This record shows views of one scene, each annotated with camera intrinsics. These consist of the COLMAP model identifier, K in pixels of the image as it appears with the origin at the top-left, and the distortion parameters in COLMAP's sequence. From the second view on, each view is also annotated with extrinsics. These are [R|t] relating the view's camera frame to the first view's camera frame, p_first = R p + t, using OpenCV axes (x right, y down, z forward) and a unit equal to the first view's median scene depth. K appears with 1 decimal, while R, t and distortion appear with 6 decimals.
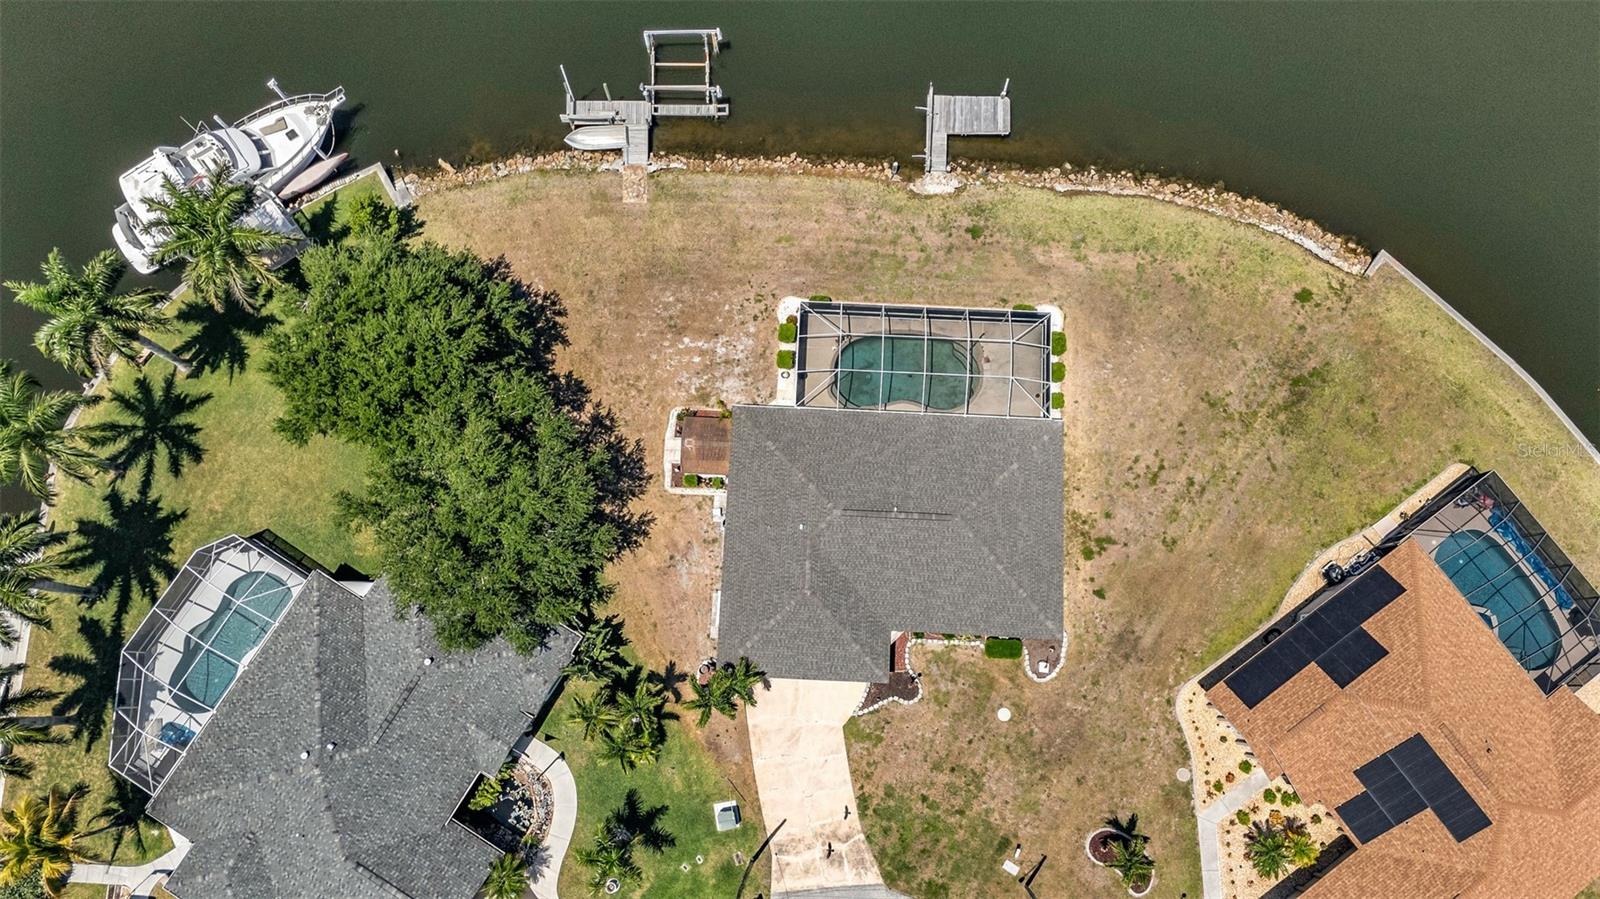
lens RADIAL K [[1169.5, 0, 799.2], [0, 1169.5, 454.2], [0, 0, 1]] dist [0.074855, -0.070590]
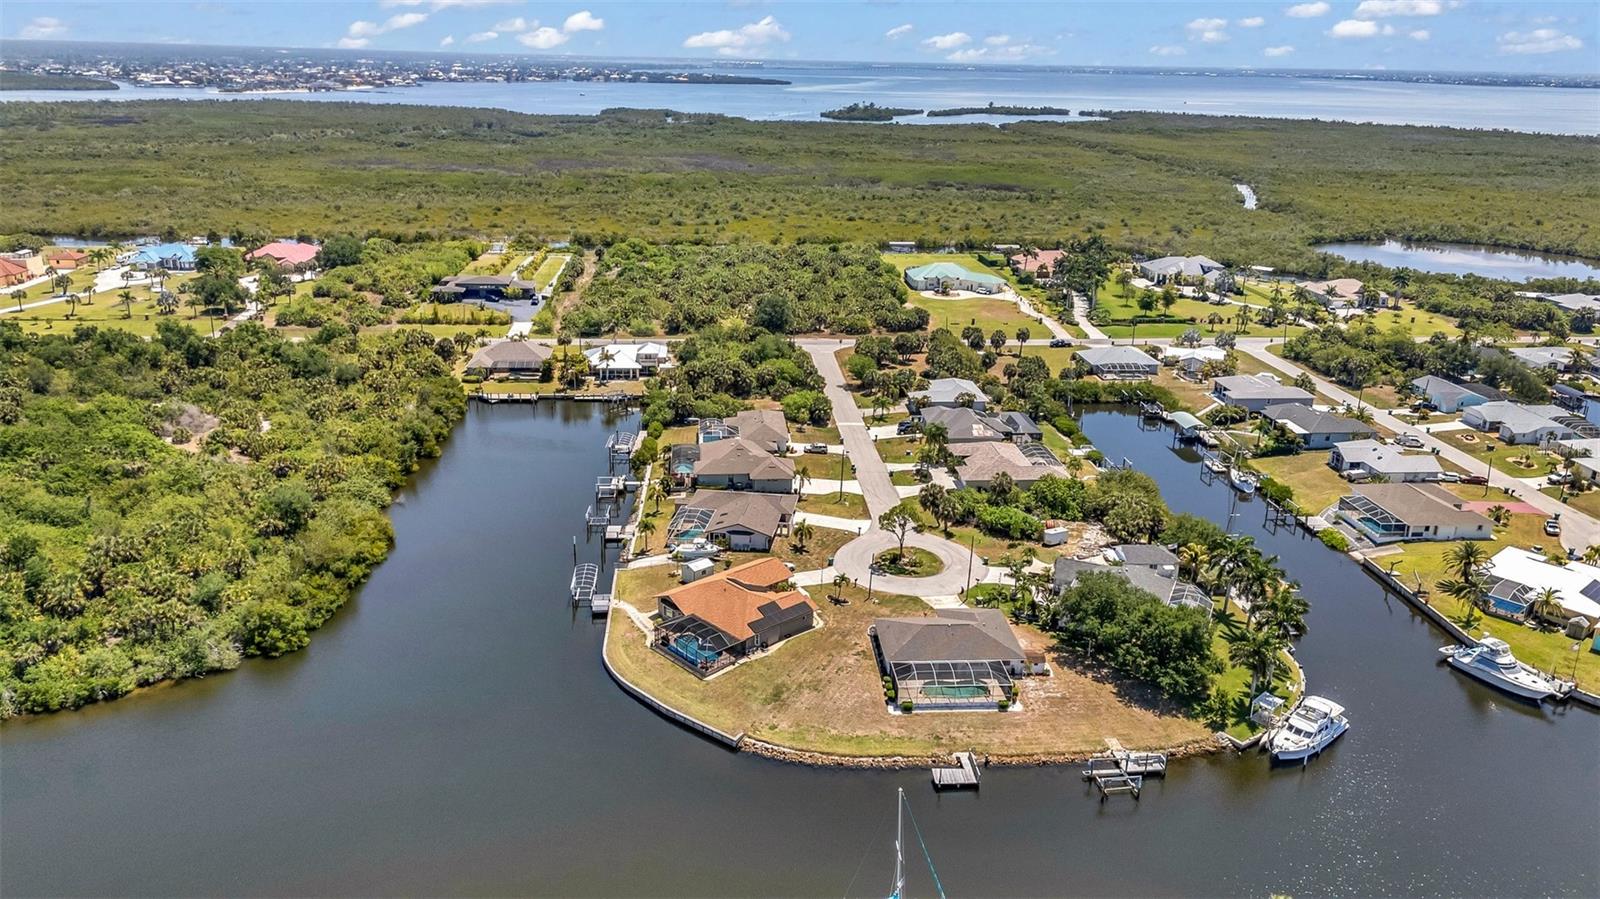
lens RADIAL K [[1169.5, 0, 799.2], [0, 1169.5, 454.2], [0, 0, 1]] dist [0.074855, -0.070590]
pose [[-0.992008, 0.011941, -0.125610, 0.683799], [-0.126103, -0.127857, 0.983743, -2.240517], [-0.004313, 0.991721, 0.128341, 0.299023]]
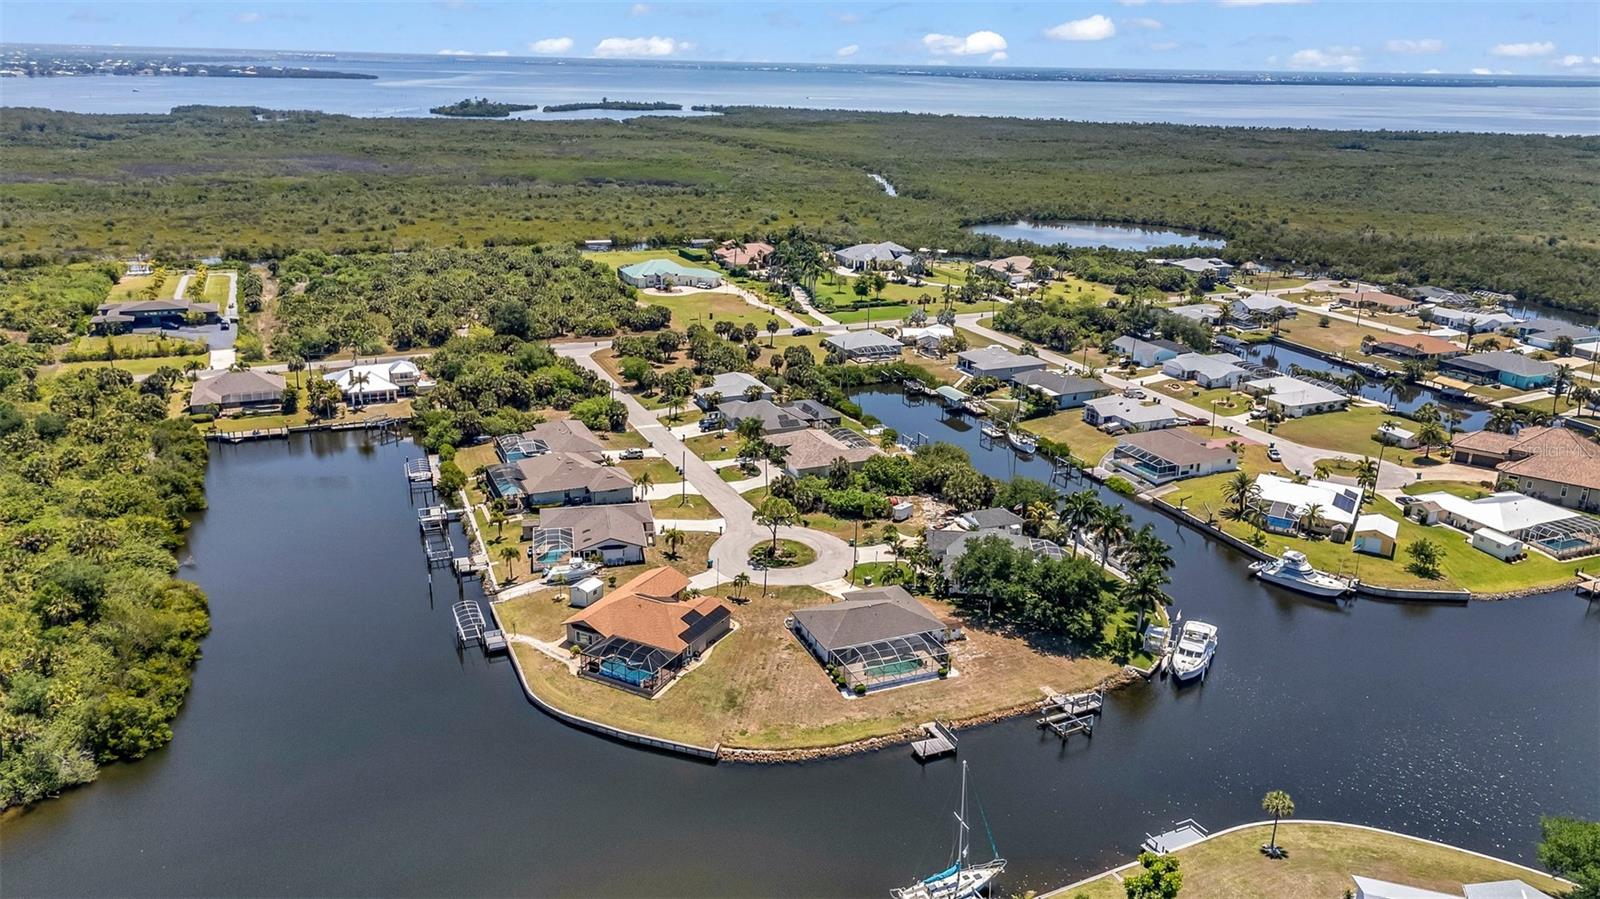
lens RADIAL K [[1169.5, 0, 799.2], [0, 1169.5, 454.2], [0, 0, 1]] dist [0.074855, -0.070590]
pose [[-0.898314, 0.114221, -0.424248, 1.235404], [-0.435370, -0.101671, 0.894492, -2.086395], [0.059036, 0.988239, 0.141060, 0.273742]]
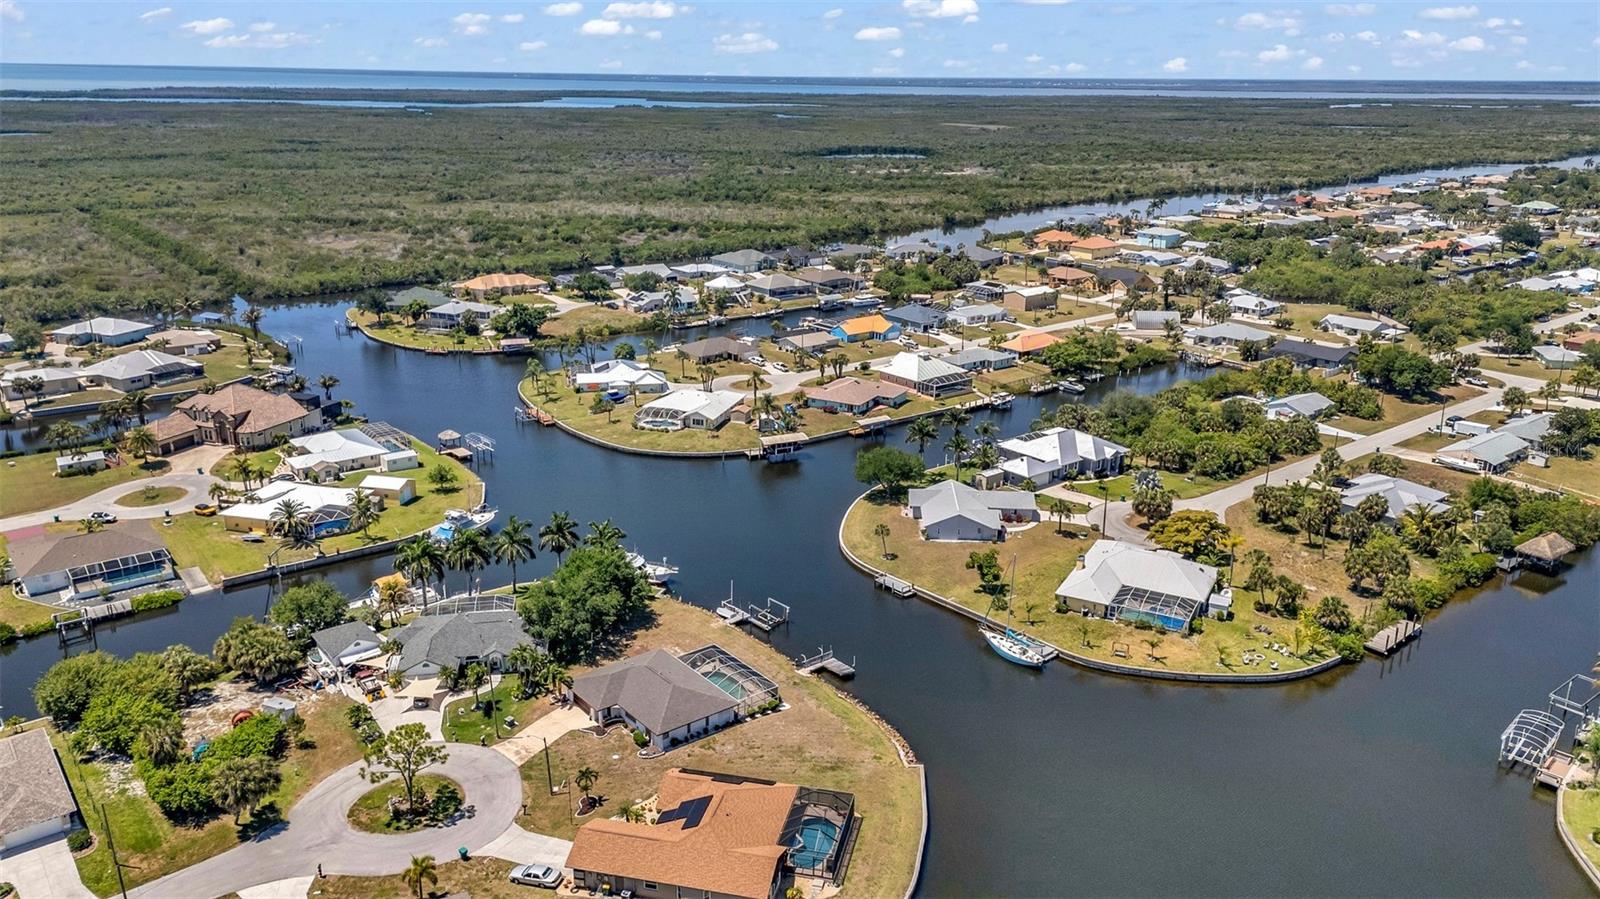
lens RADIAL K [[1169.5, 0, 799.2], [0, 1169.5, 454.2], [0, 0, 1]] dist [0.074855, -0.070590]
pose [[0.659904, 0.230598, -0.715089, 1.781237], [-0.737648, 0.379773, -0.558255, 0.951819], [0.142839, 0.895878, 0.420713, -0.340053]]
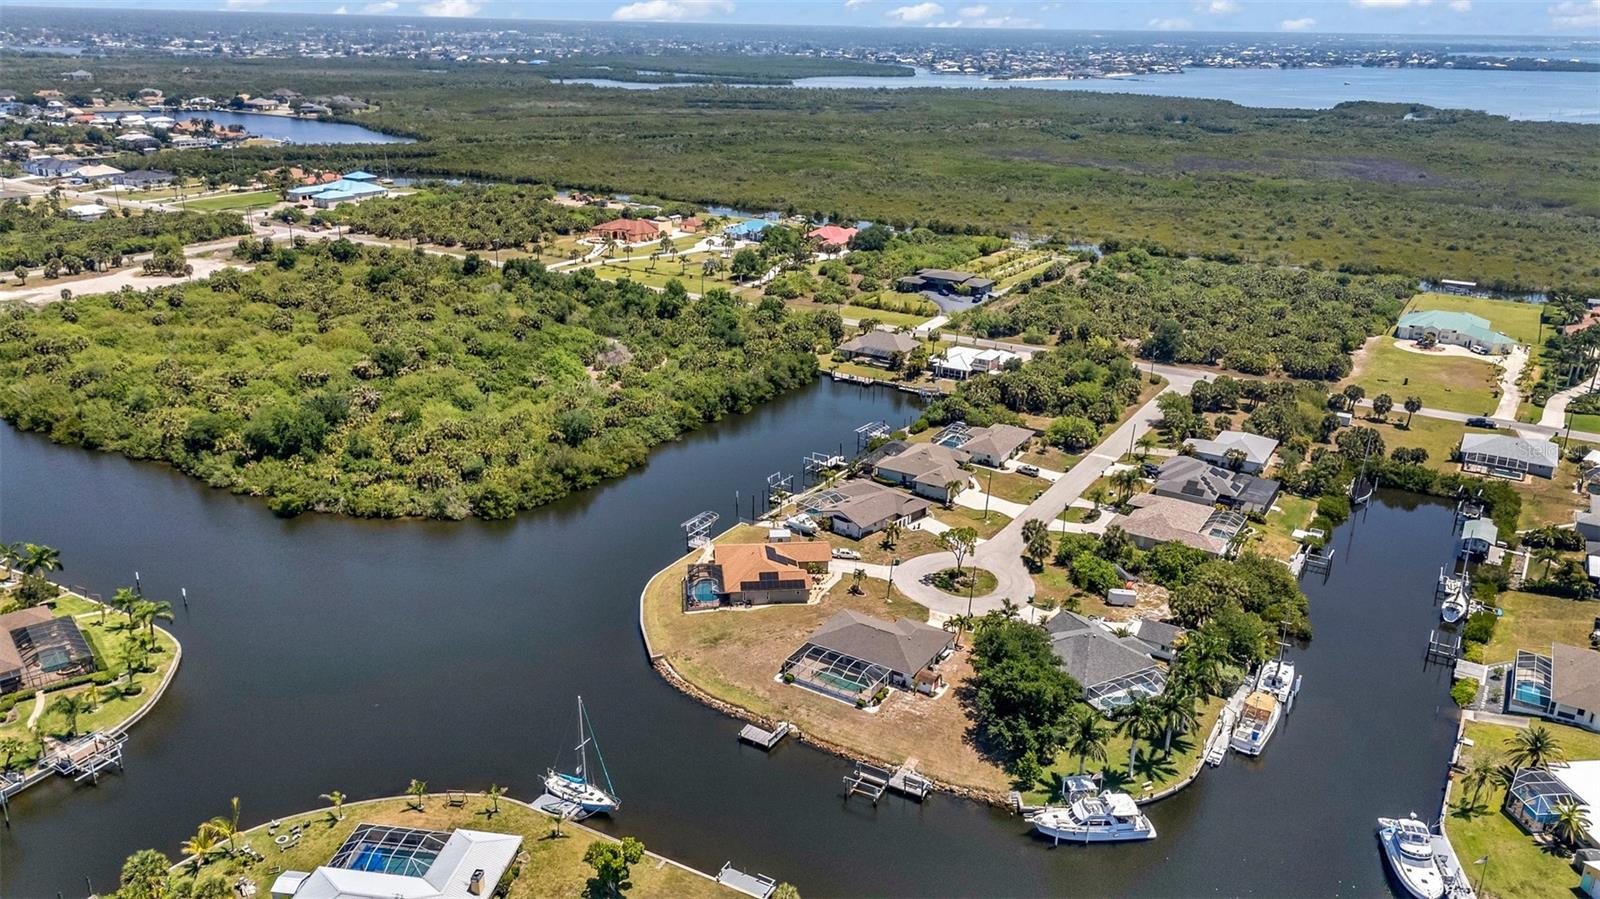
lens RADIAL K [[1169.5, 0, 799.2], [0, 1169.5, 454.2], [0, 0, 1]] dist [0.074855, -0.070590]
pose [[-0.872148, -0.191424, 0.450238, -0.906294], [0.474109, -0.103568, 0.874354, -2.367689], [-0.120742, 0.976028, 0.181083, 0.090478]]
